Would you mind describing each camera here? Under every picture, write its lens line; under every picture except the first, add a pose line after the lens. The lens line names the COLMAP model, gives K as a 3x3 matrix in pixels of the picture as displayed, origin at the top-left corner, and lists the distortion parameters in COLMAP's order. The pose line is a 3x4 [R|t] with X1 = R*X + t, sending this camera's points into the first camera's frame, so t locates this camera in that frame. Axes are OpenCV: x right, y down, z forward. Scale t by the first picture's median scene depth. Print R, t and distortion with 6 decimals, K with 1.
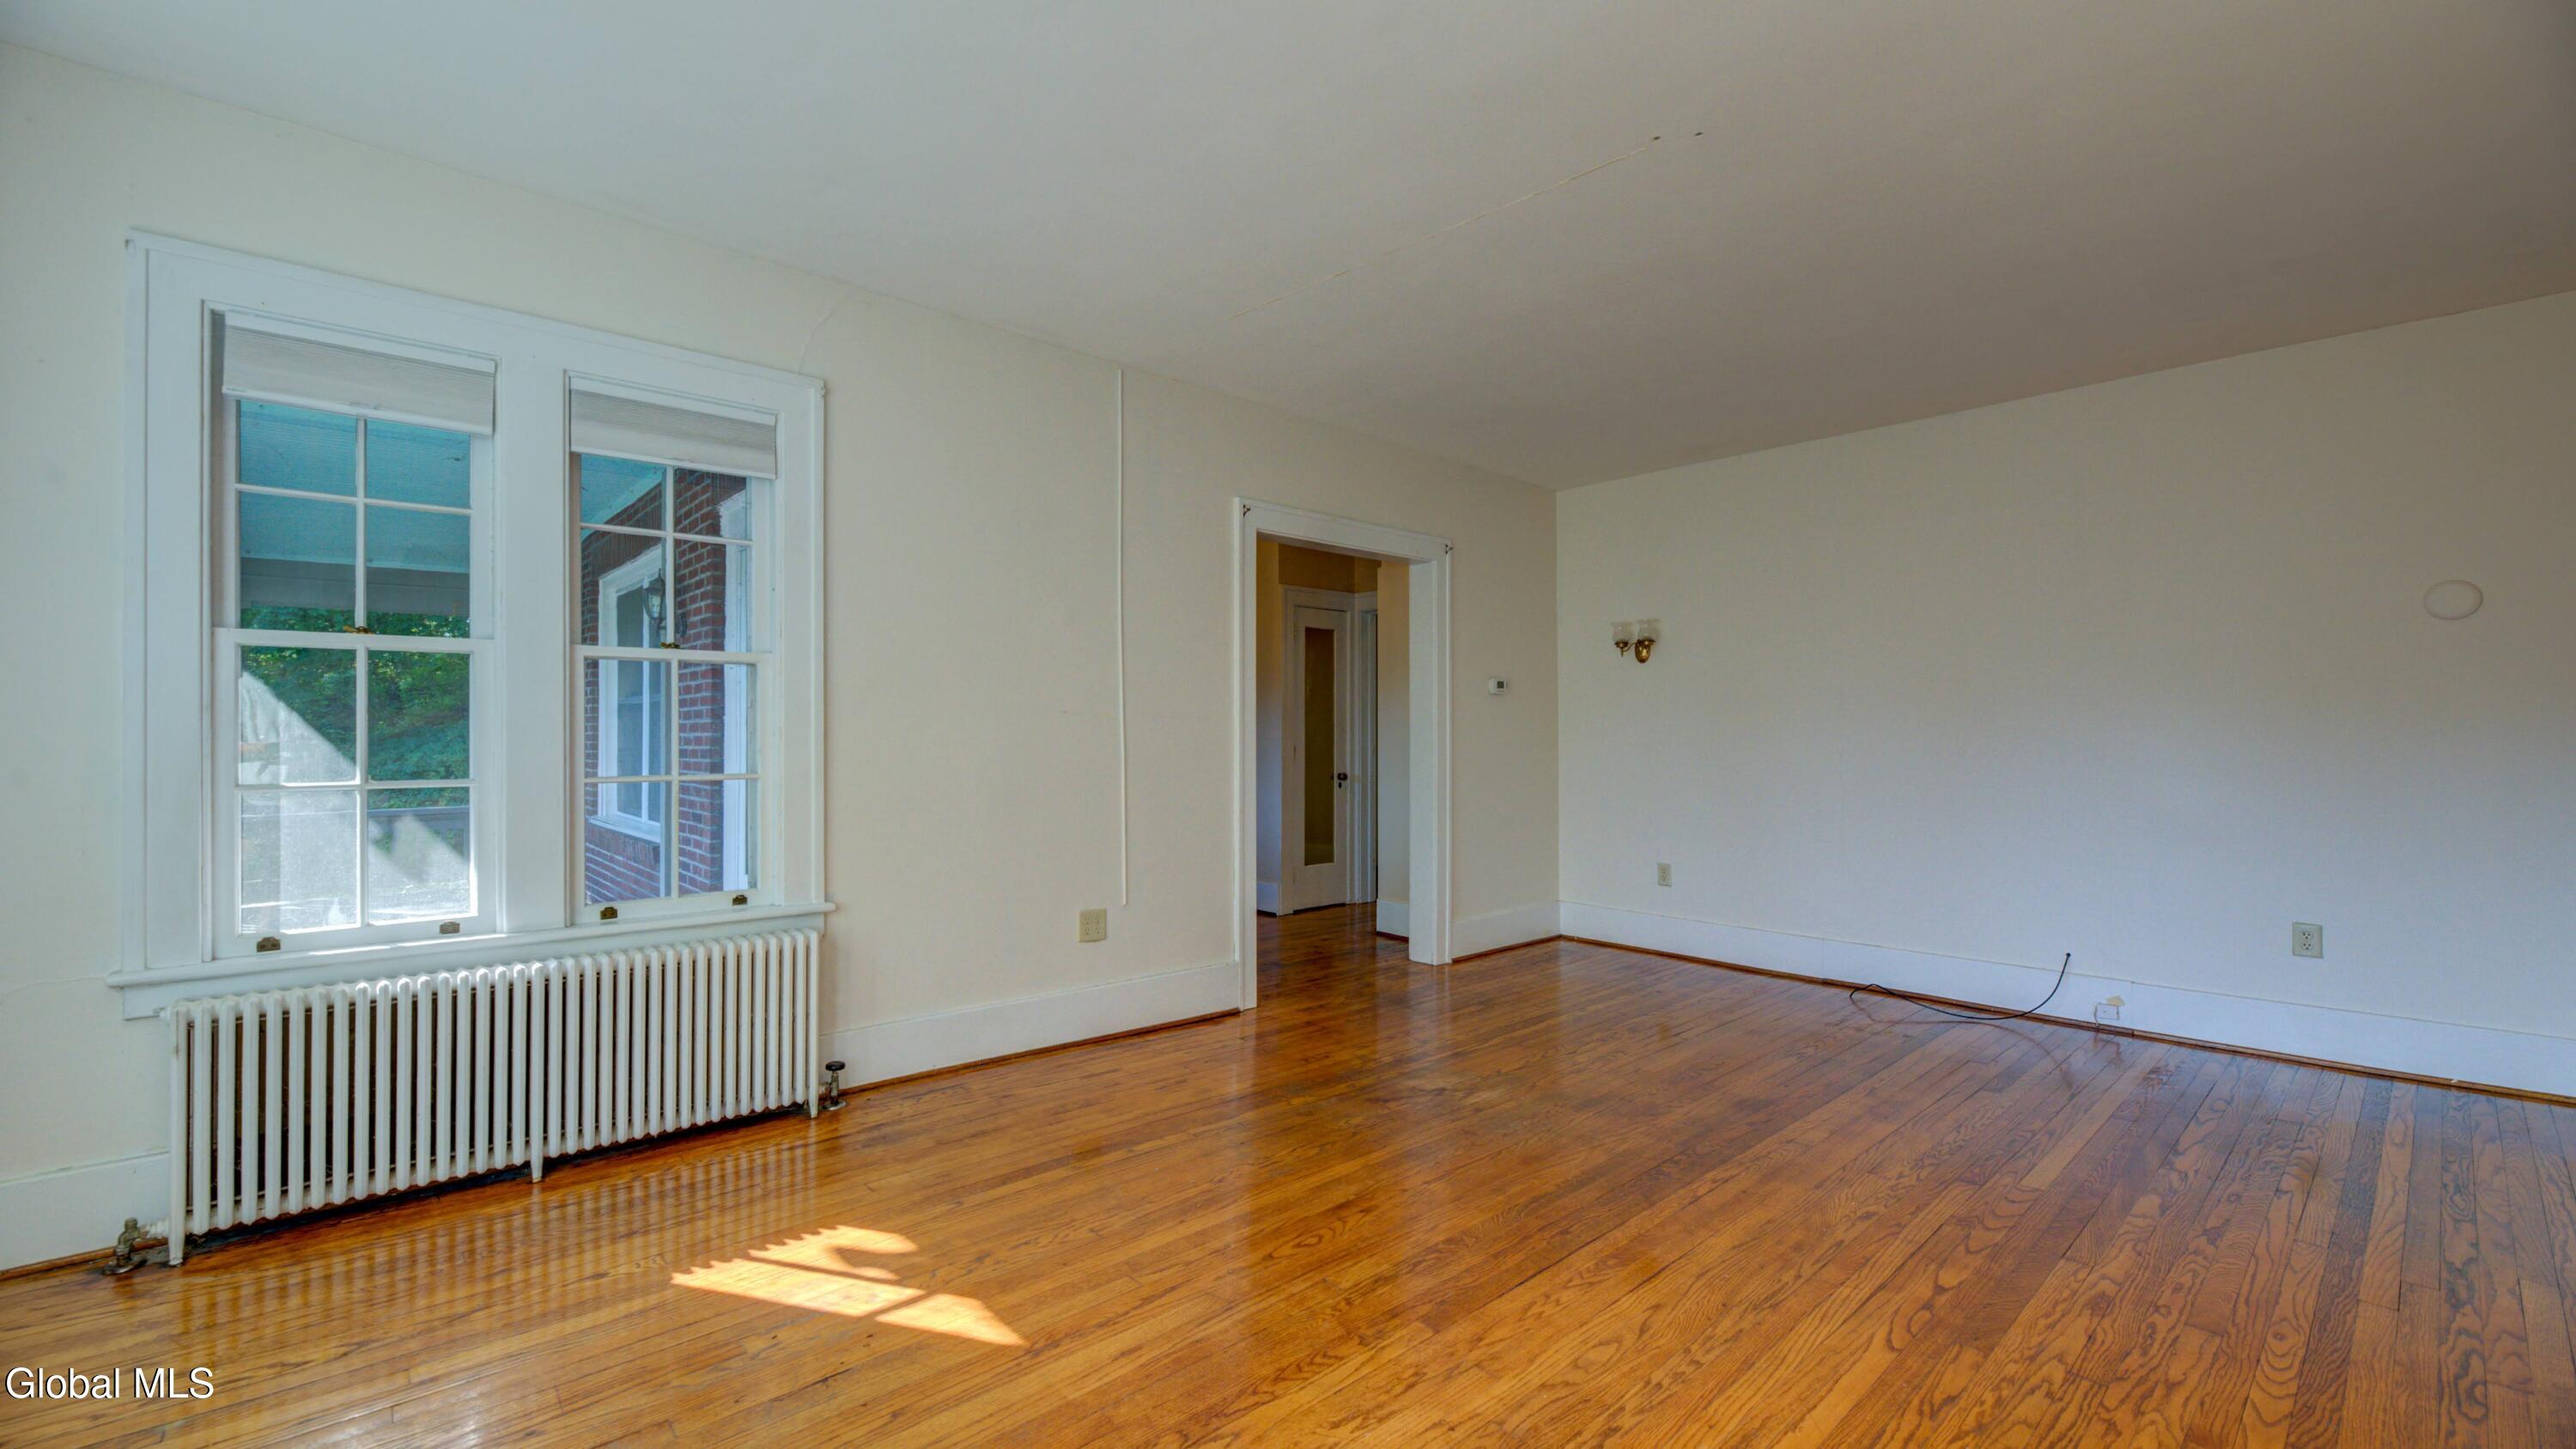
lens RADIAL K [[1084.9, 0, 1289.7], [0, 1084.9, 713.3], [0, 0, 1]] dist [-0.001442, -0.000098]
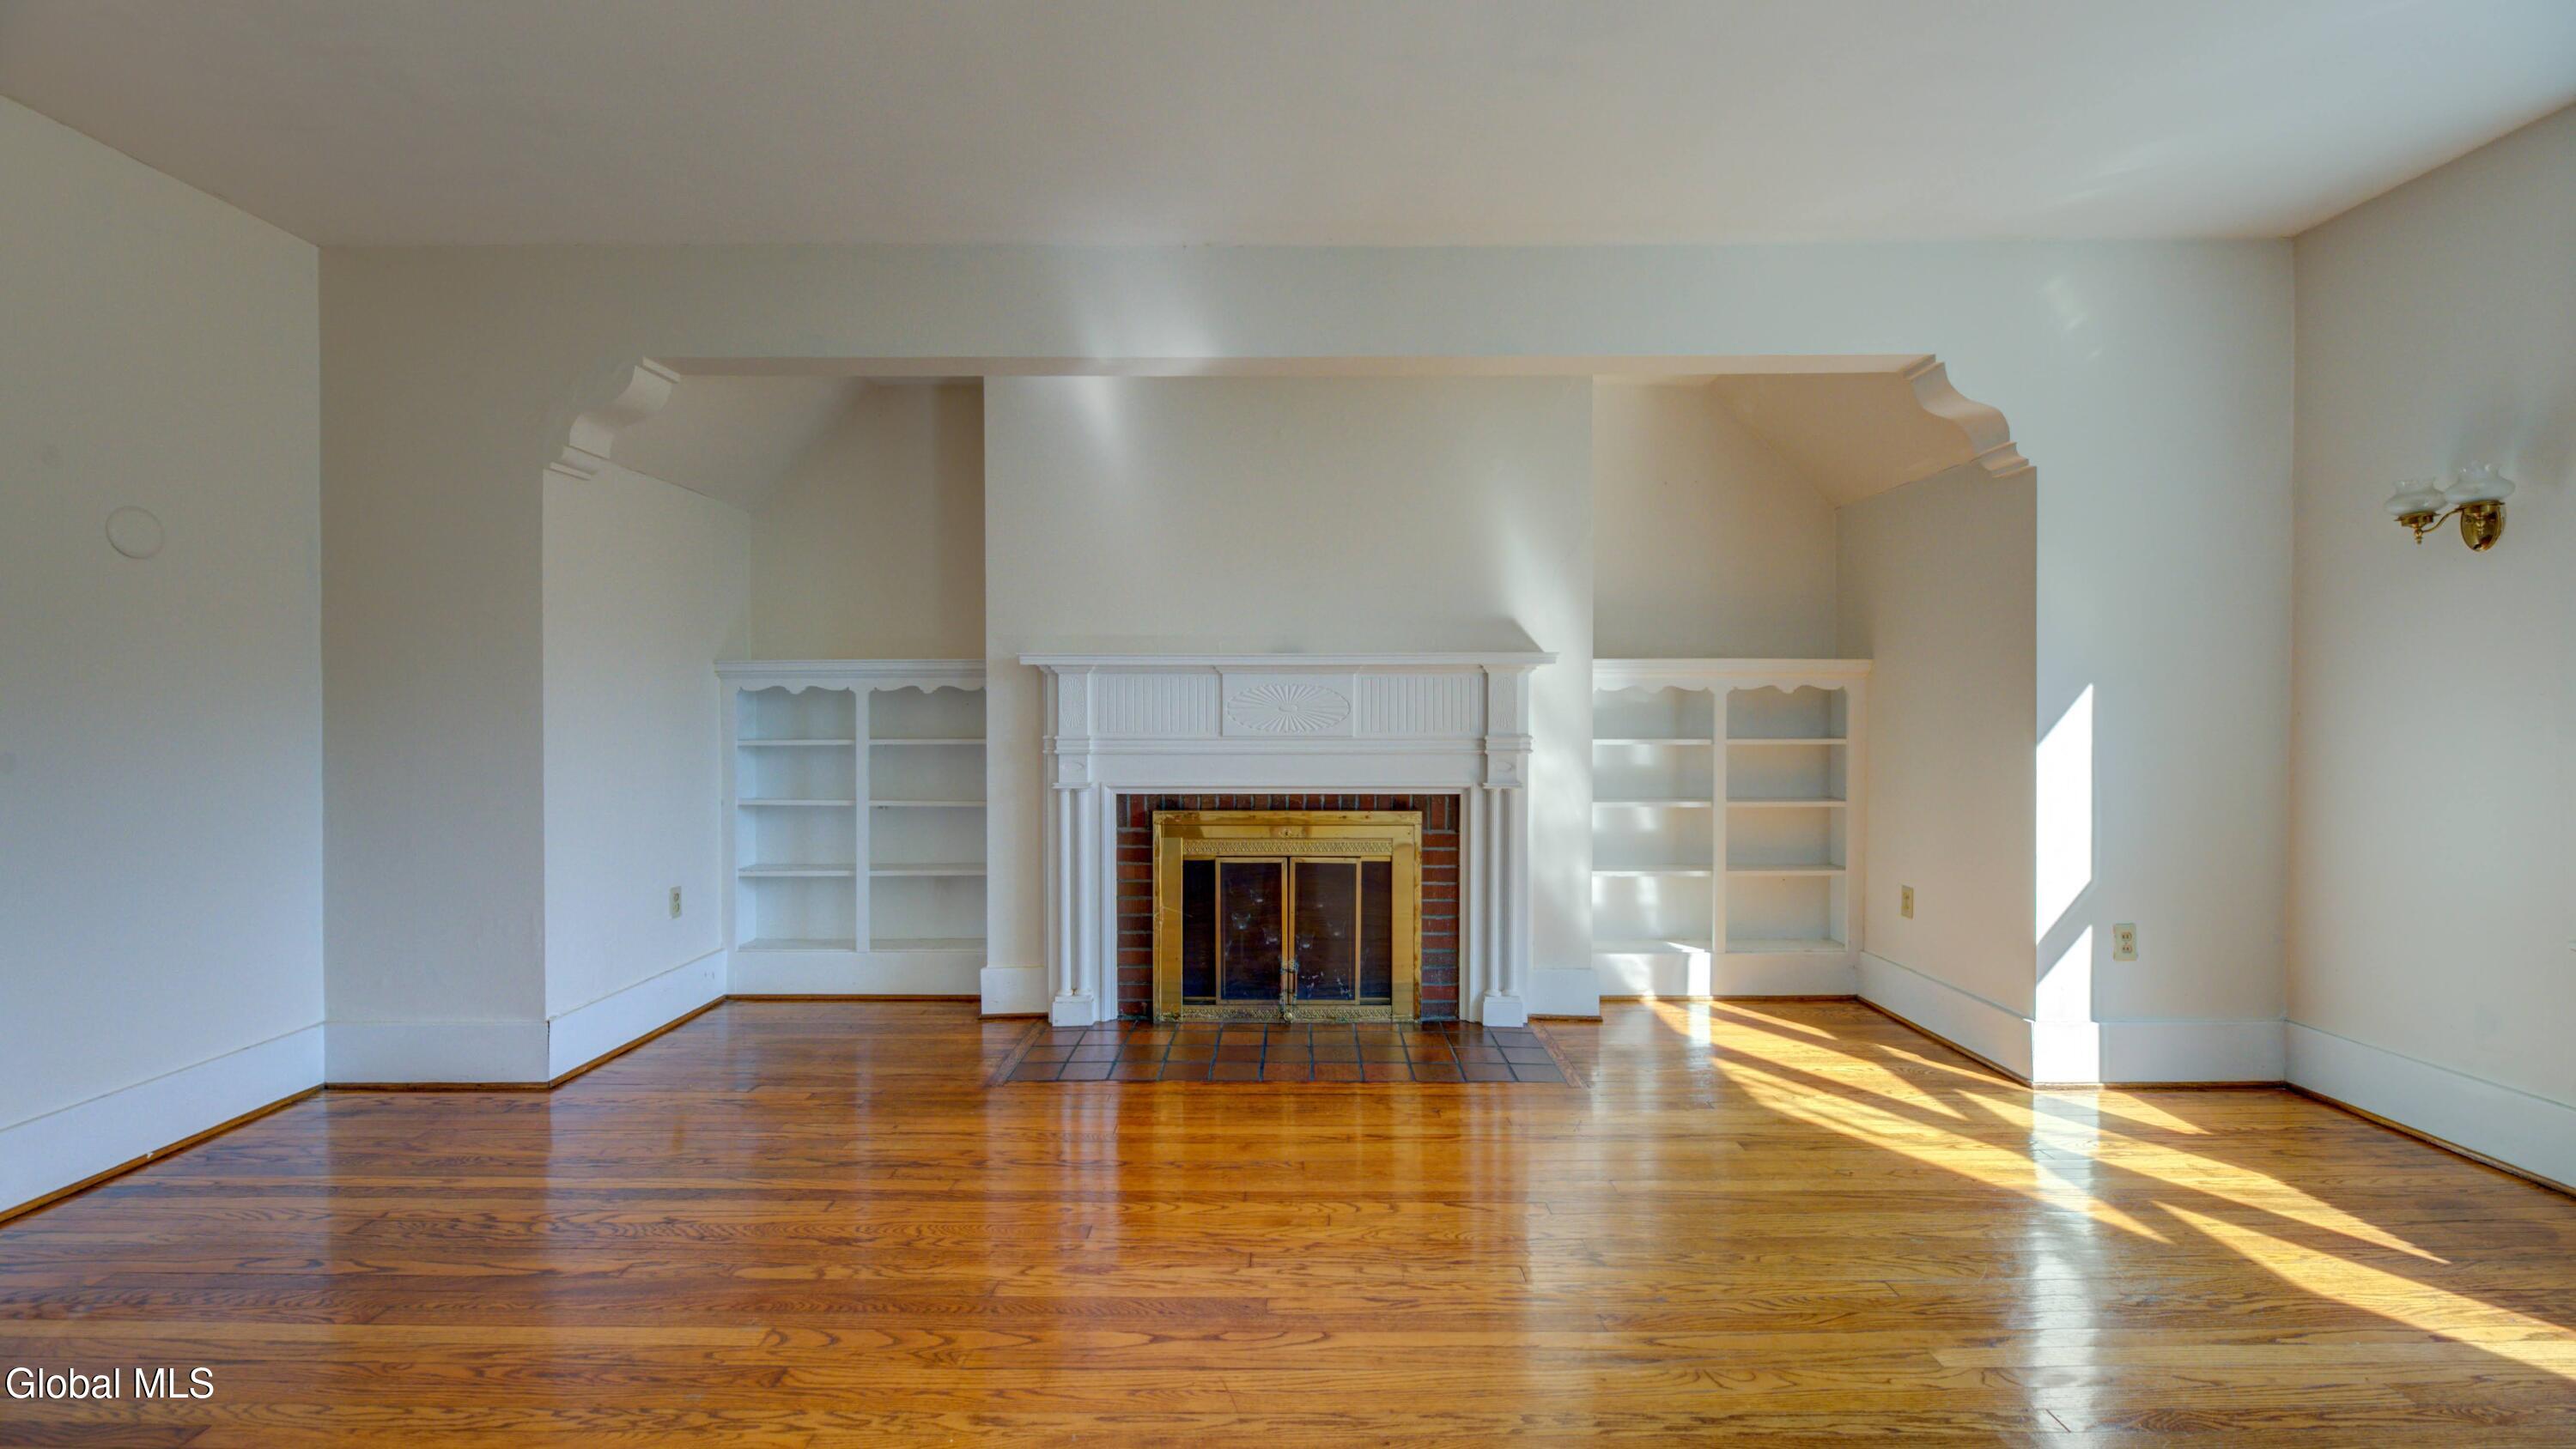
lens RADIAL K [[1084.6, 0, 1289.7], [0, 1084.6, 713.3], [0, 0, 1]] dist [-0.001442, -0.000098]
pose [[-0.730404, -0.007659, 0.682973, -0.063507], [-0.010687, 0.999943, -0.000216, 0.020543], [-0.682932, -0.007457, -0.730444, 1.385091]]
